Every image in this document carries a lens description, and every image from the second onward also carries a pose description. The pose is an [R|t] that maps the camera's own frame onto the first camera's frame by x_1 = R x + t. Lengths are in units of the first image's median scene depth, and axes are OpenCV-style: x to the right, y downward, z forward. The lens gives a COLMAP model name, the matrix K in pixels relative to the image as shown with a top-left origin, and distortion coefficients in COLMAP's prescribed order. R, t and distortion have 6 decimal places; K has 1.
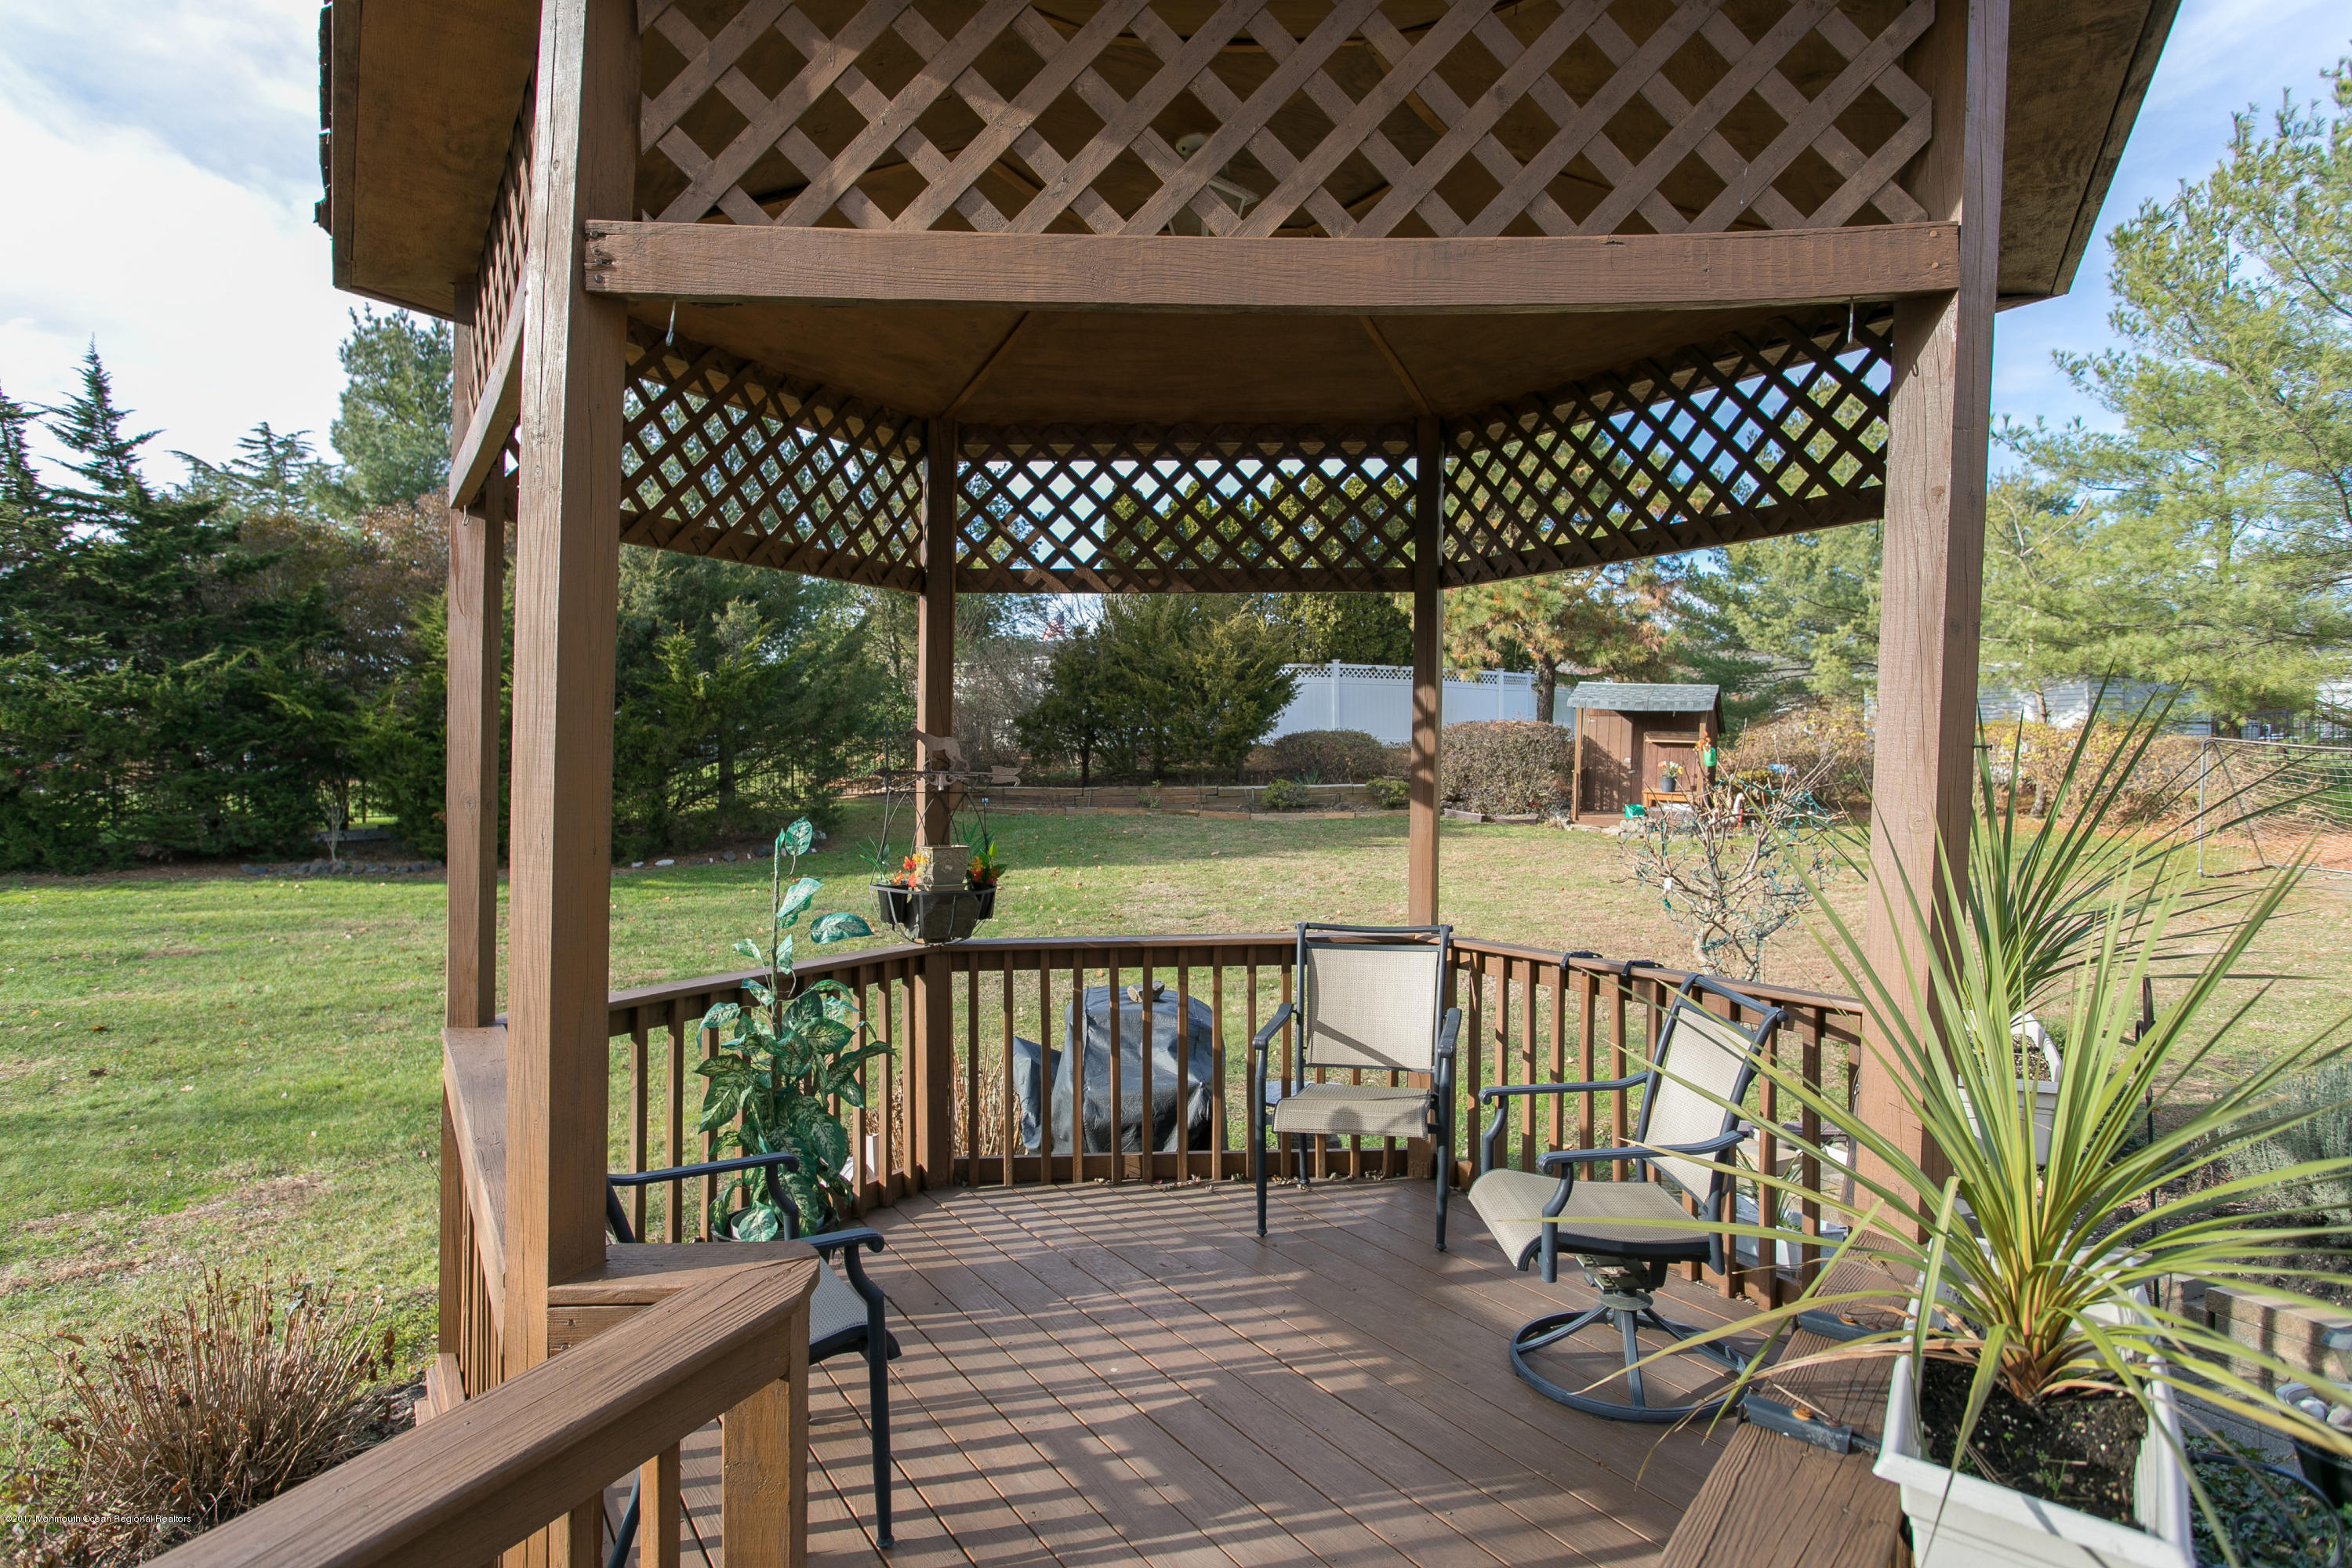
lens RADIAL K [[1338.5, 0, 1164.5], [0, 1338.5, 776.7], [0, 0, 1]] dist [-0.011162, 0.005431]
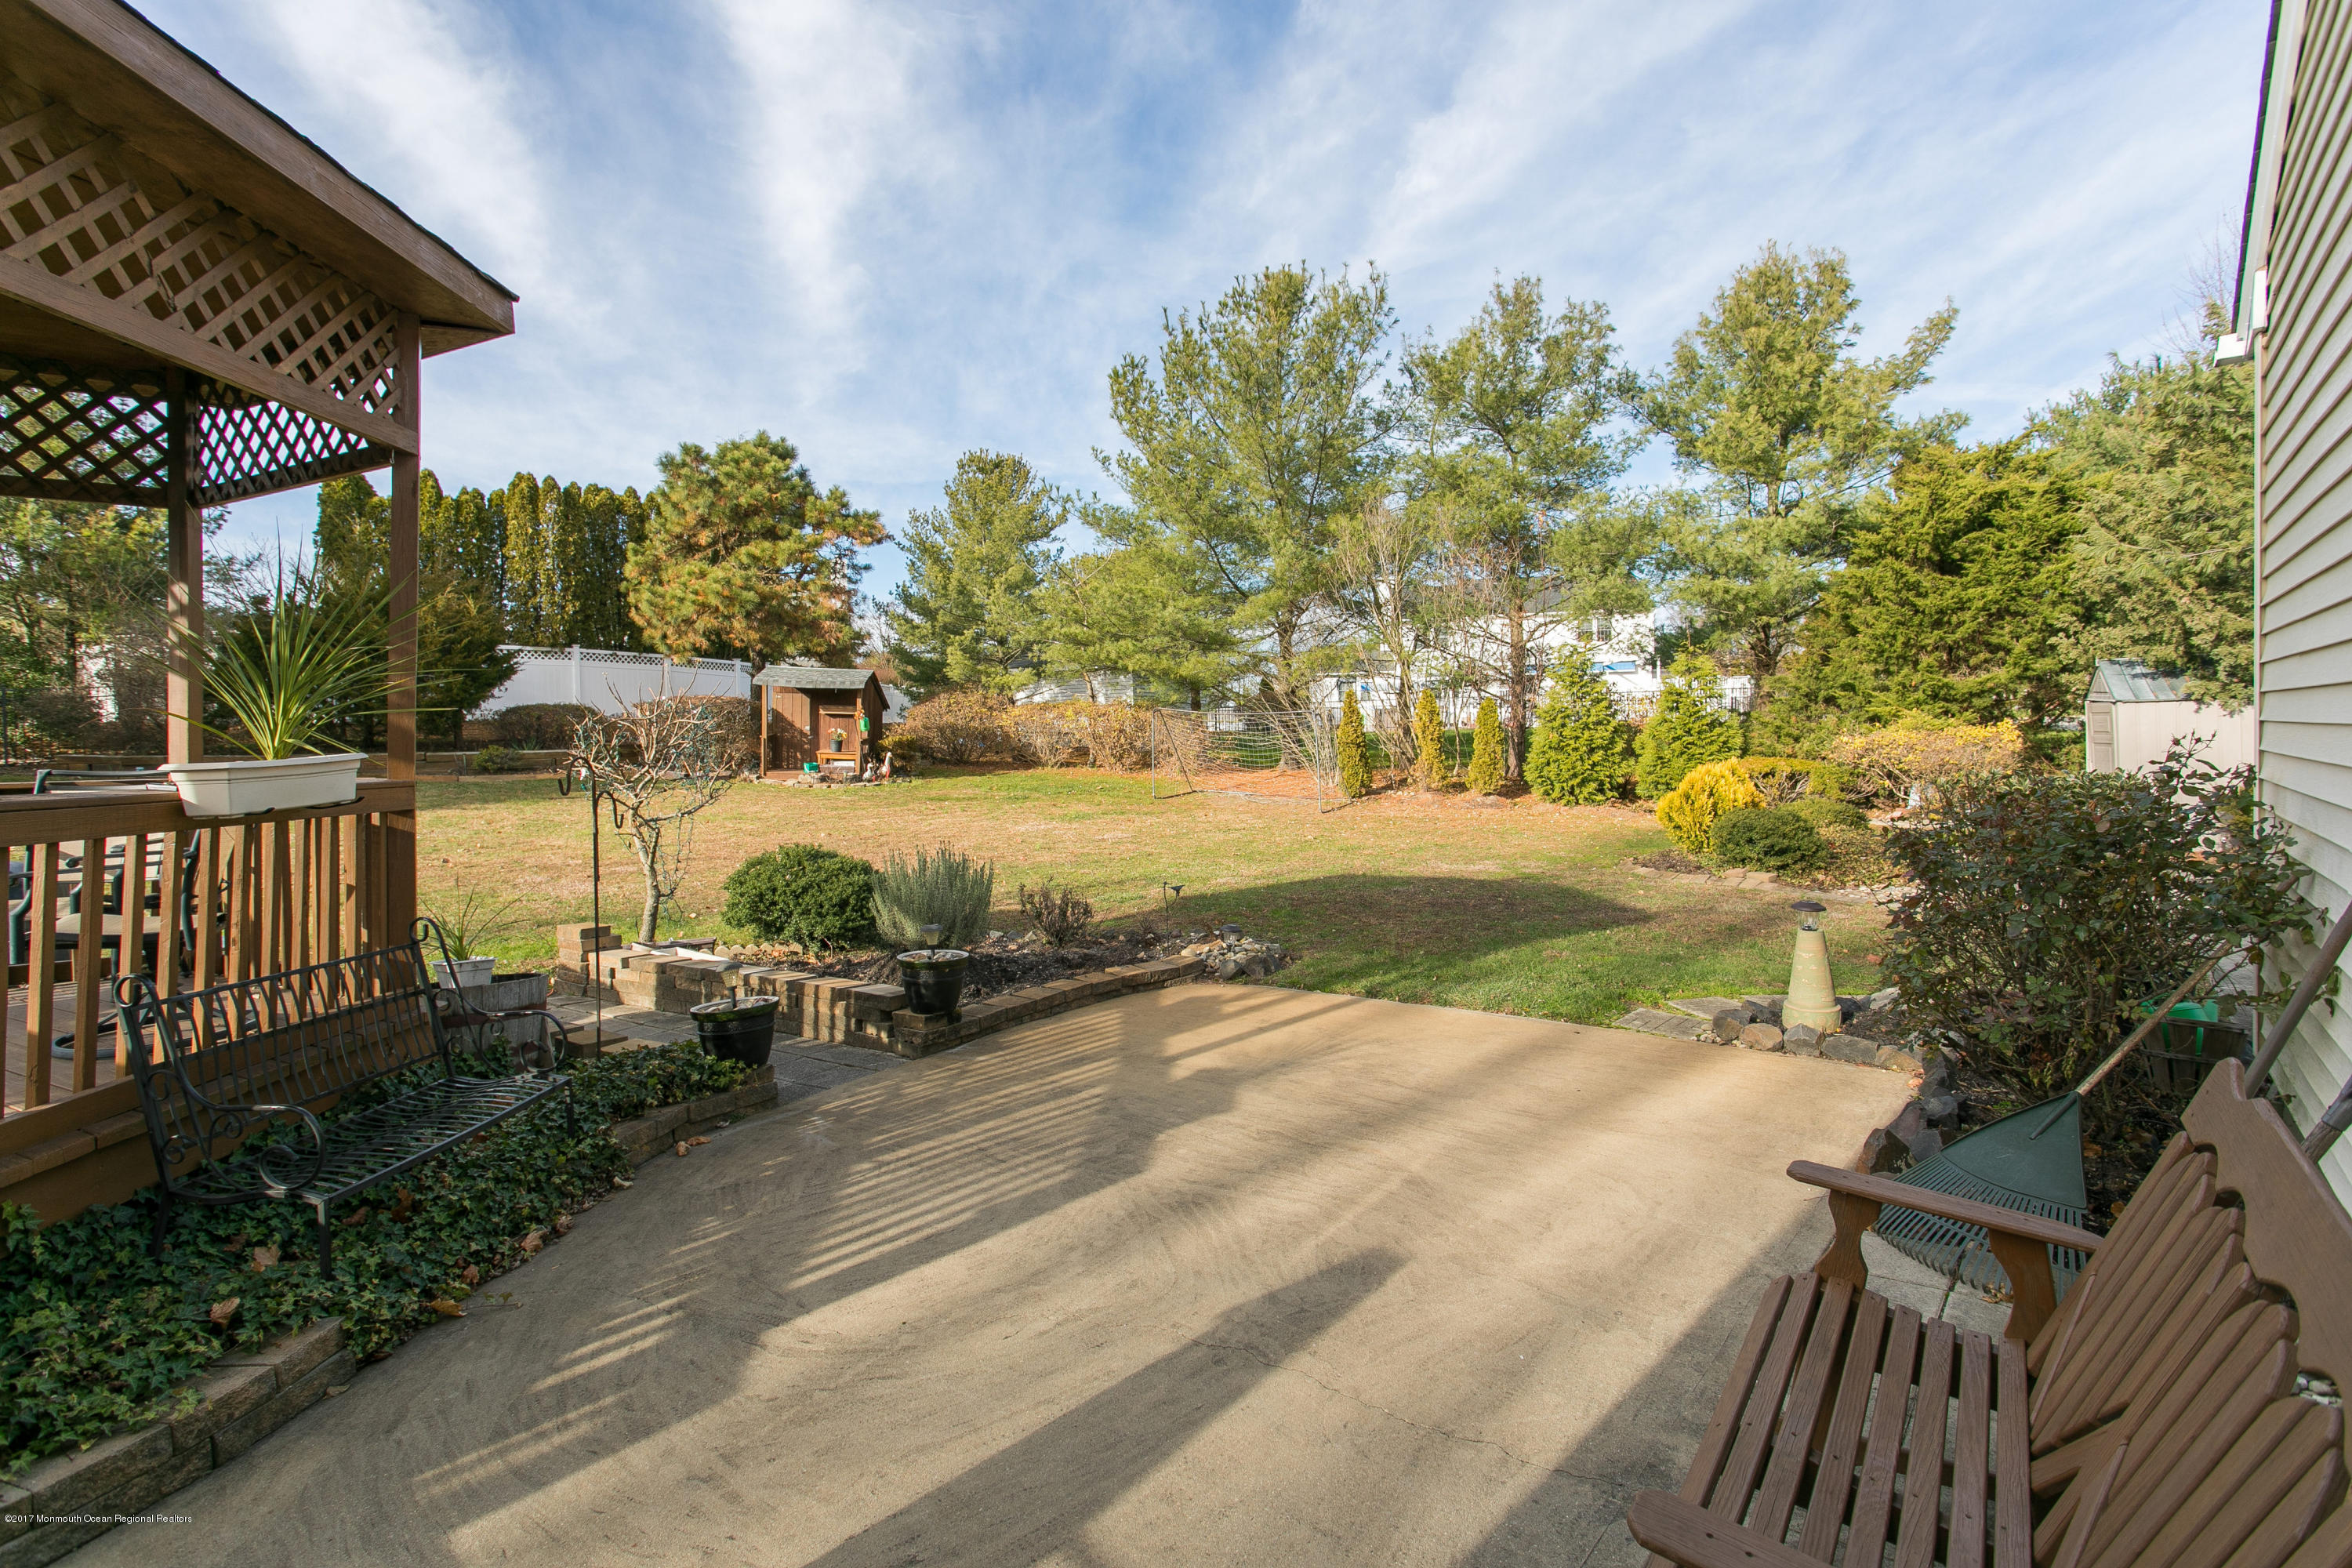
lens RADIAL K [[1108.2, 0, 1174.0], [0, 1108.2, 787.4], [0, 0, 1]] dist [-0.001126, 0.000738]
pose [[0.856786, -0.024018, 0.515112, 0.135020], [0.013952, 0.999629, 0.023402, 0.032218], [-0.515483, -0.012863, 0.856803, -0.107594]]
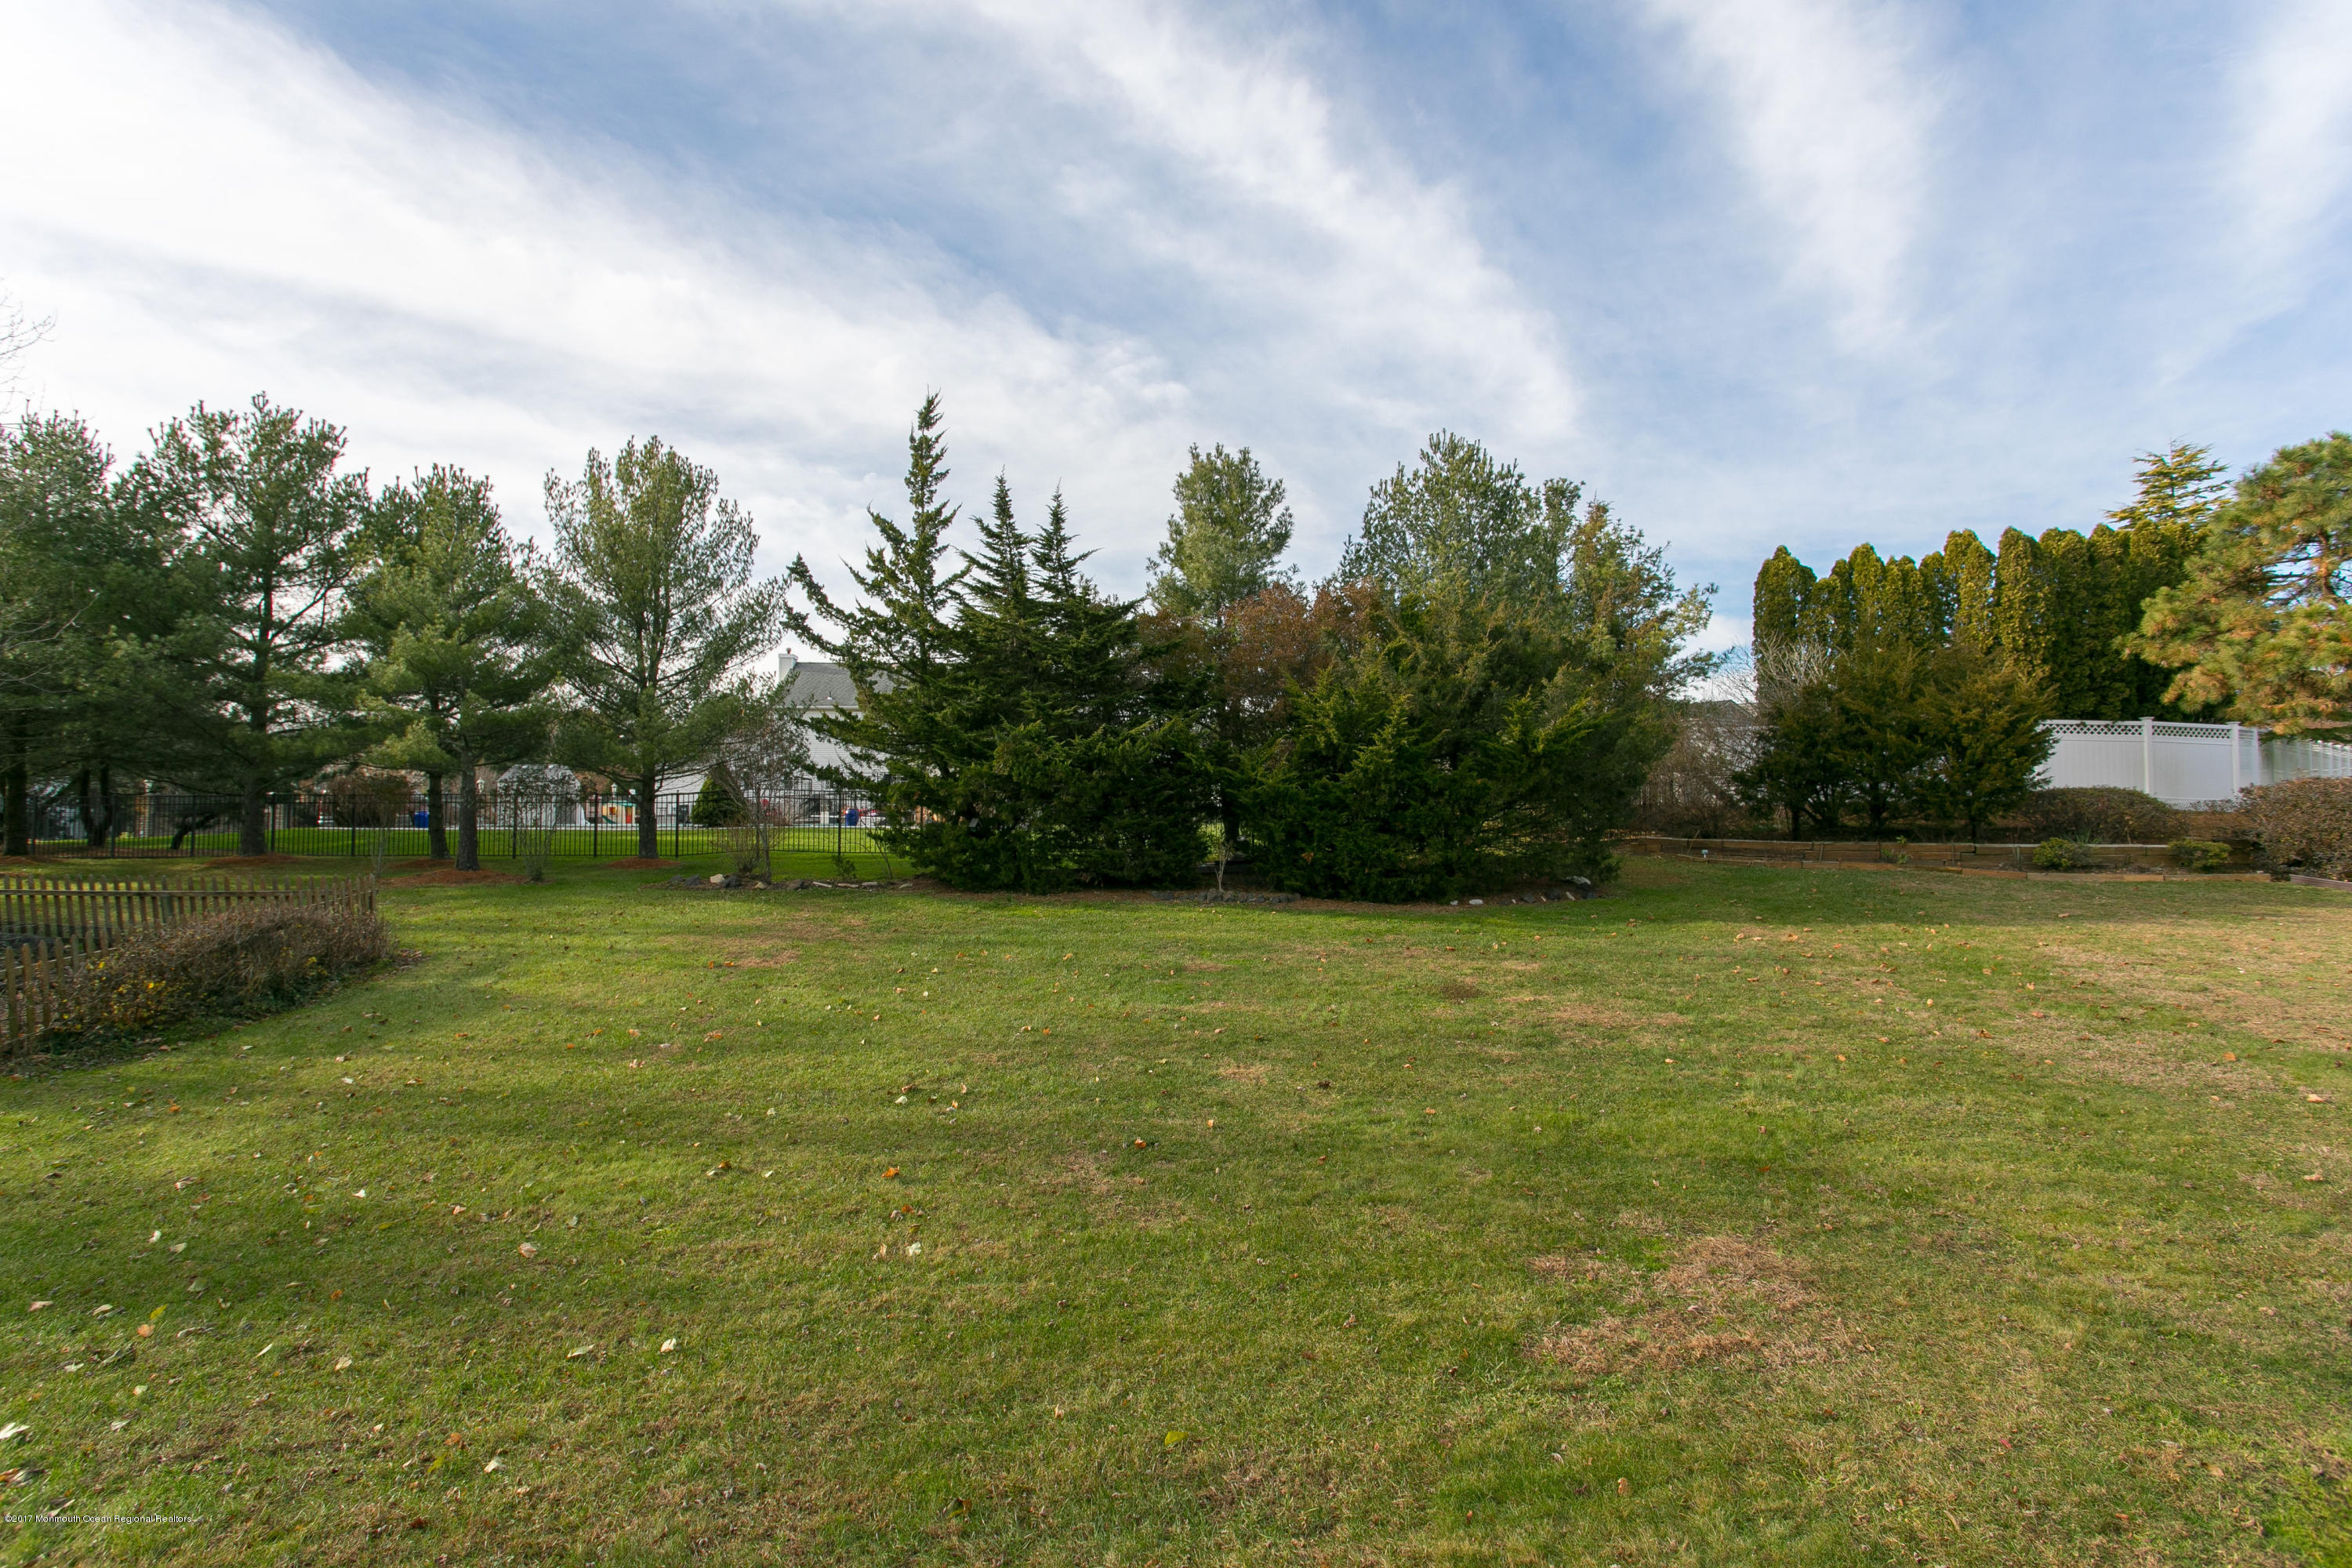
lens RADIAL K [[1108.2, 0, 1166.9], [0, 1108.2, 773.3], [0, 0, 1]] dist [-0.001126, 0.000738]
pose [[0.931922, -0.000880, -0.362658, -0.304201], [-0.016703, 0.998832, -0.045347, 0.003266], [0.362274, 0.048317, 0.930818, 0.041458]]
